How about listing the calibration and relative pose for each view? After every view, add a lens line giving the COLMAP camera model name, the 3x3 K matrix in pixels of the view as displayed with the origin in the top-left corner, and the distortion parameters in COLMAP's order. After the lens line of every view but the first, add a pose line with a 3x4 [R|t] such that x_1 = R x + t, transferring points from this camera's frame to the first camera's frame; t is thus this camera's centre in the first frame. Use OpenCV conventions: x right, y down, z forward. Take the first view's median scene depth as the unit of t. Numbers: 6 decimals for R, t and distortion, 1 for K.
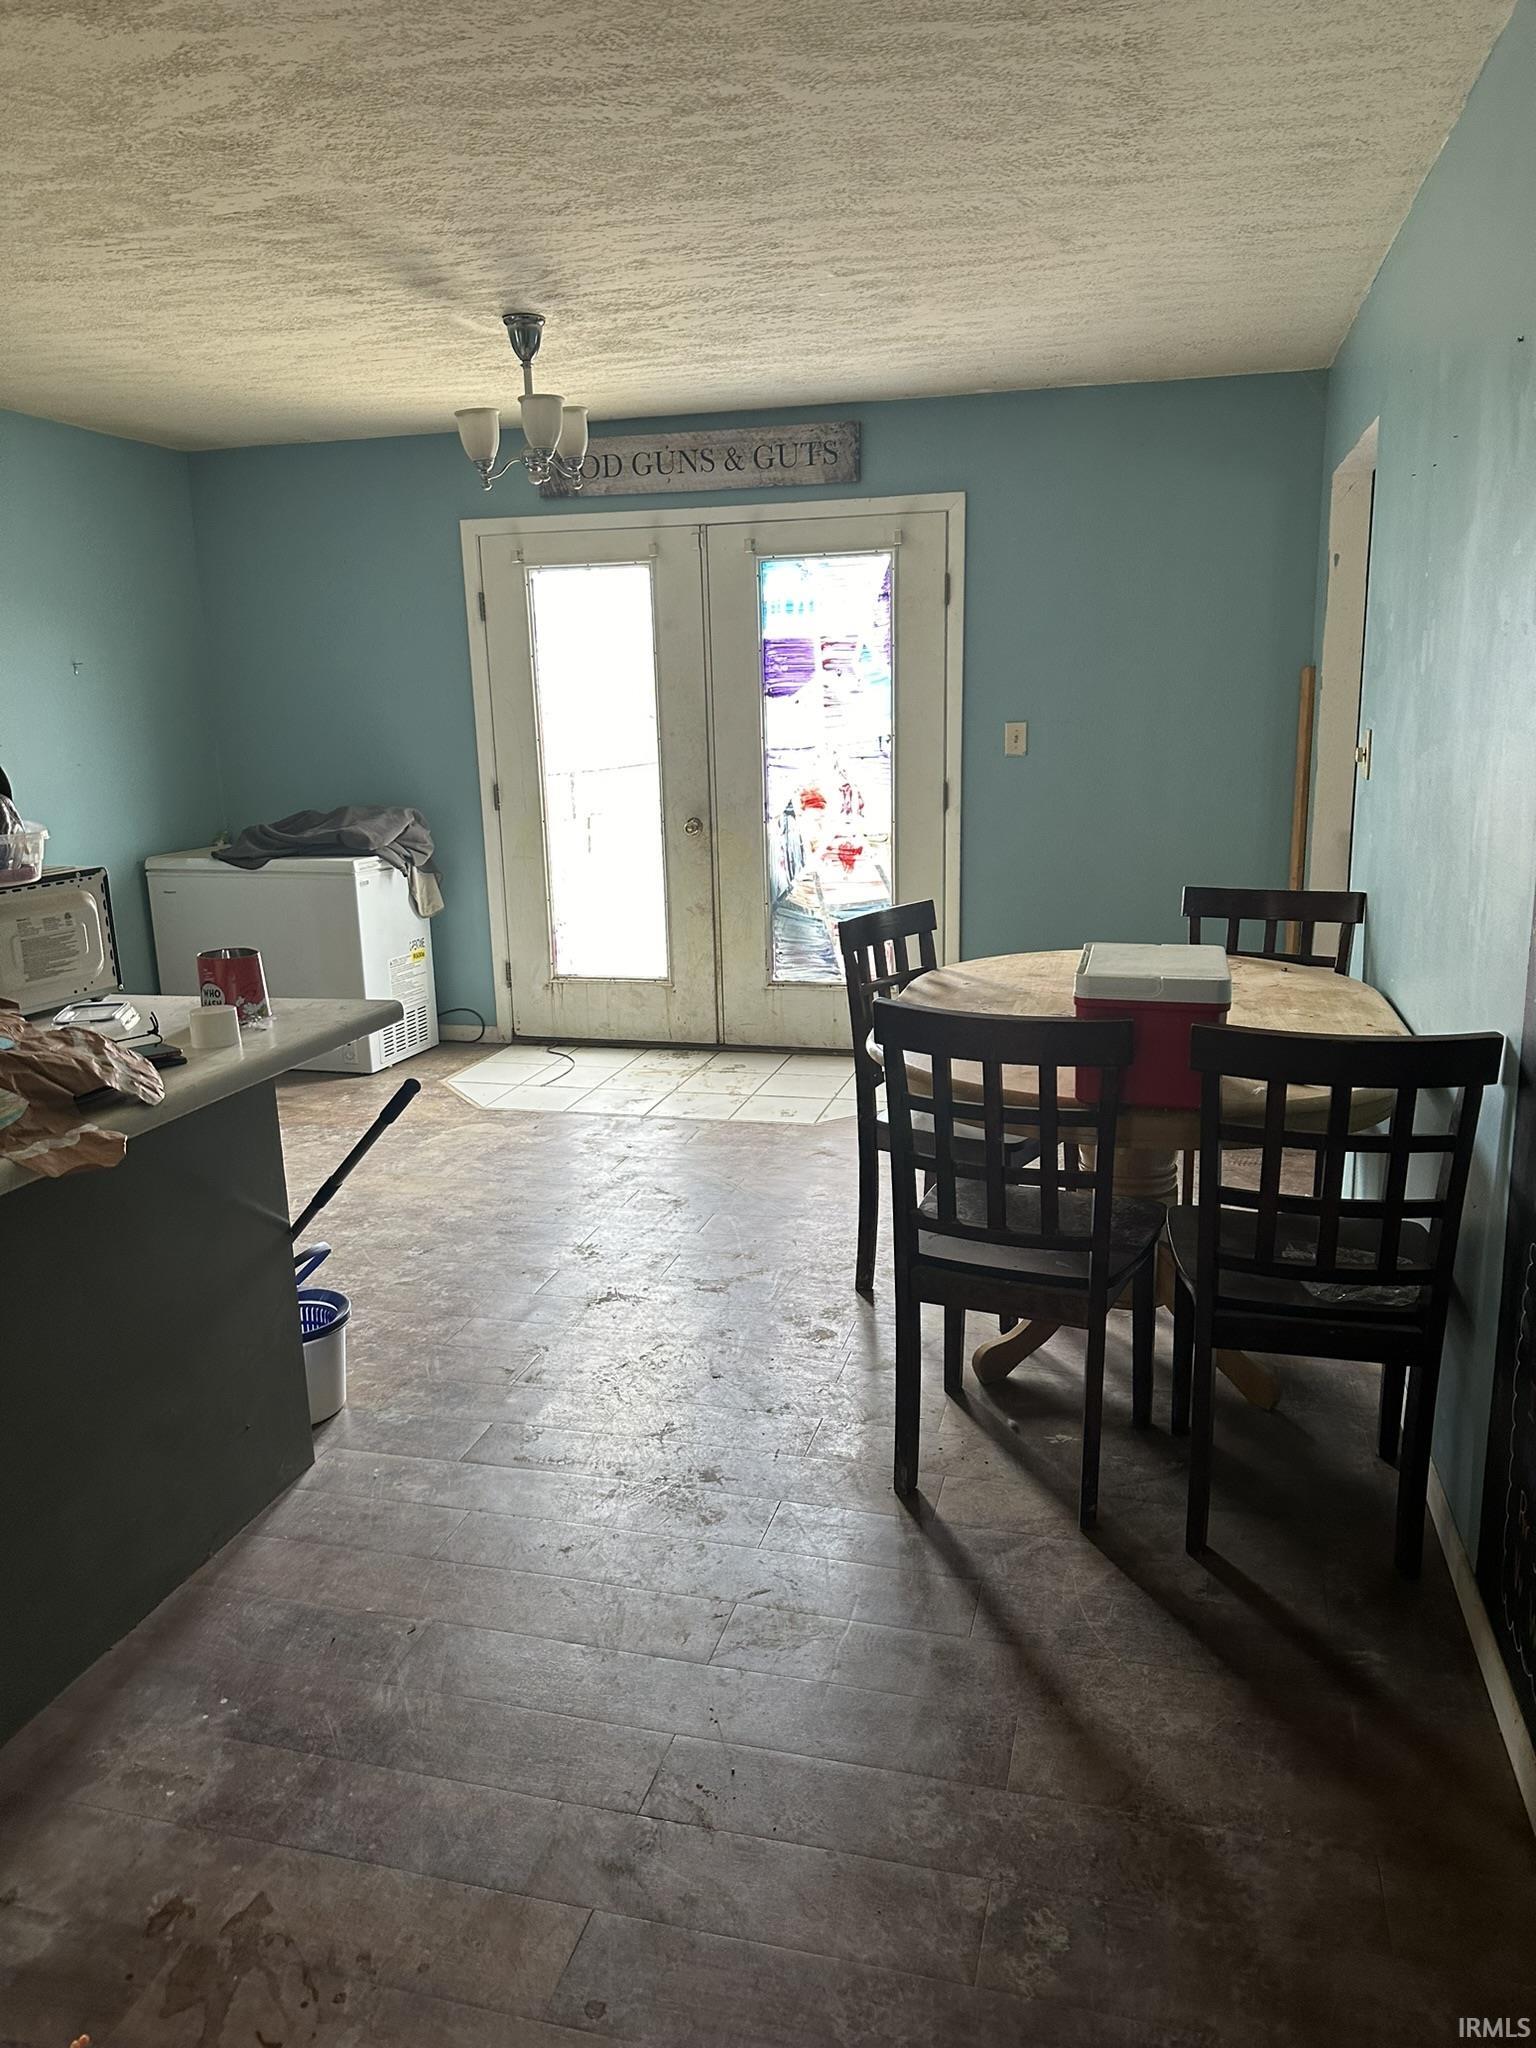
lens RADIAL K [[1450.2, 0, 799.2], [0, 1450.2, 1043.8], [0, 0, 1]] dist [0.032256, -0.057267]
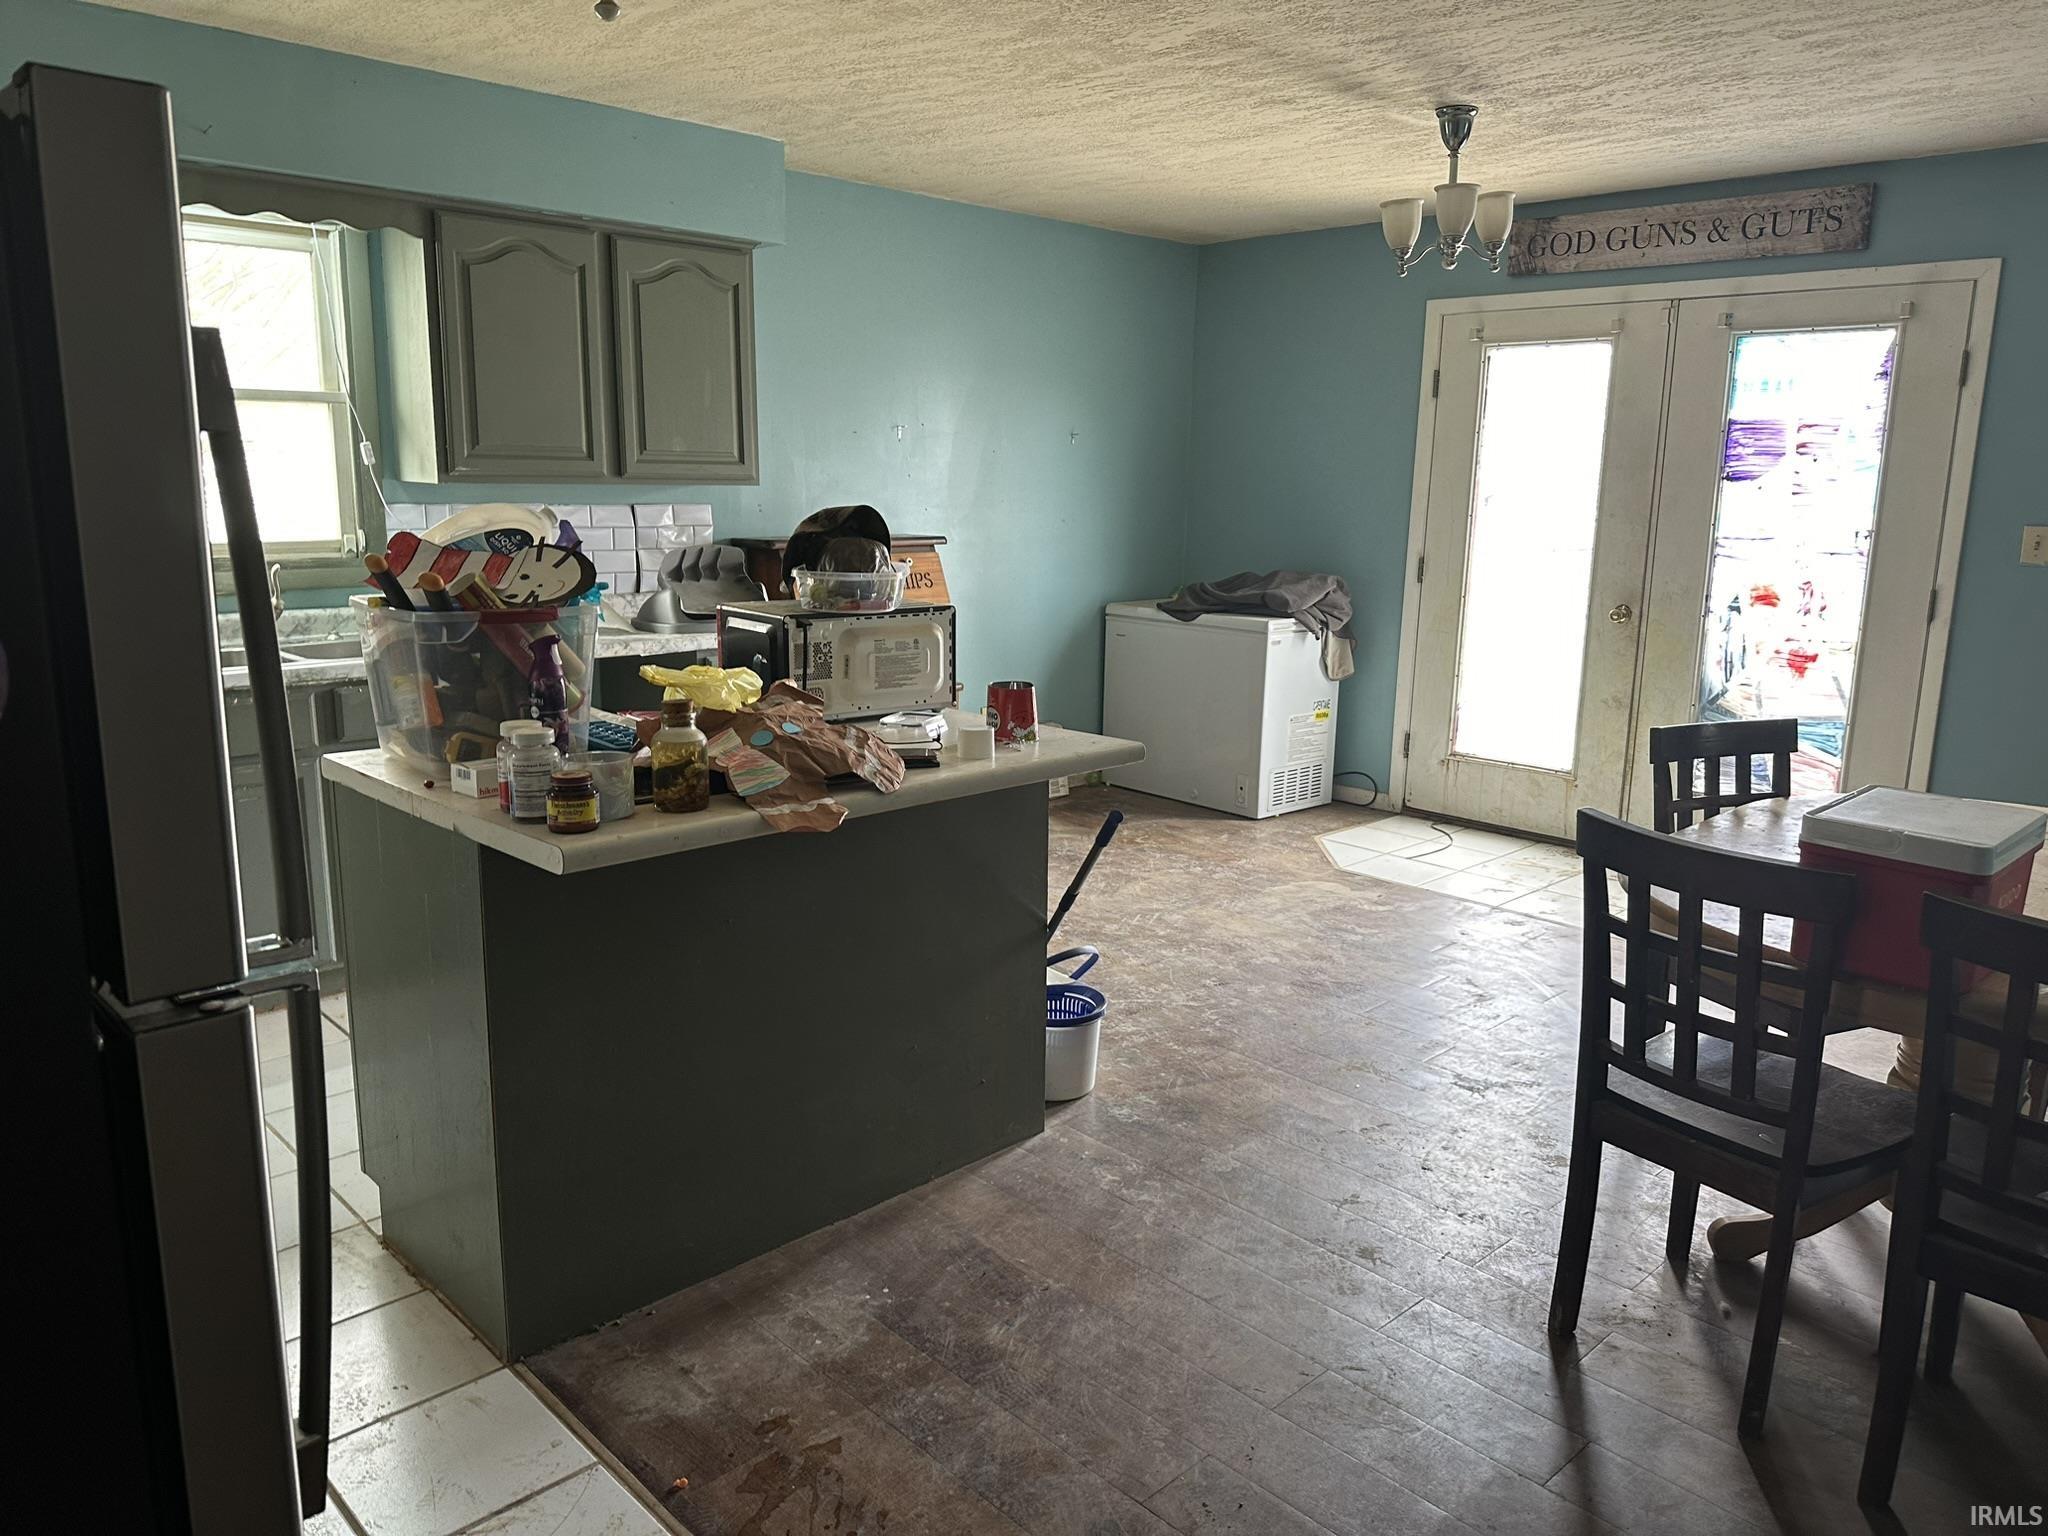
lens RADIAL K [[1449.9, 0, 1024.0], [0, 1449.9, 768.0], [0, 0, 1]] dist [0.086280, -0.117119]
pose [[0.848450, 0.143092, -0.509566, 0.134878], [-0.157528, 0.987401, 0.014982, -0.007867], [0.505290, 0.067560, 0.860301, -0.011422]]
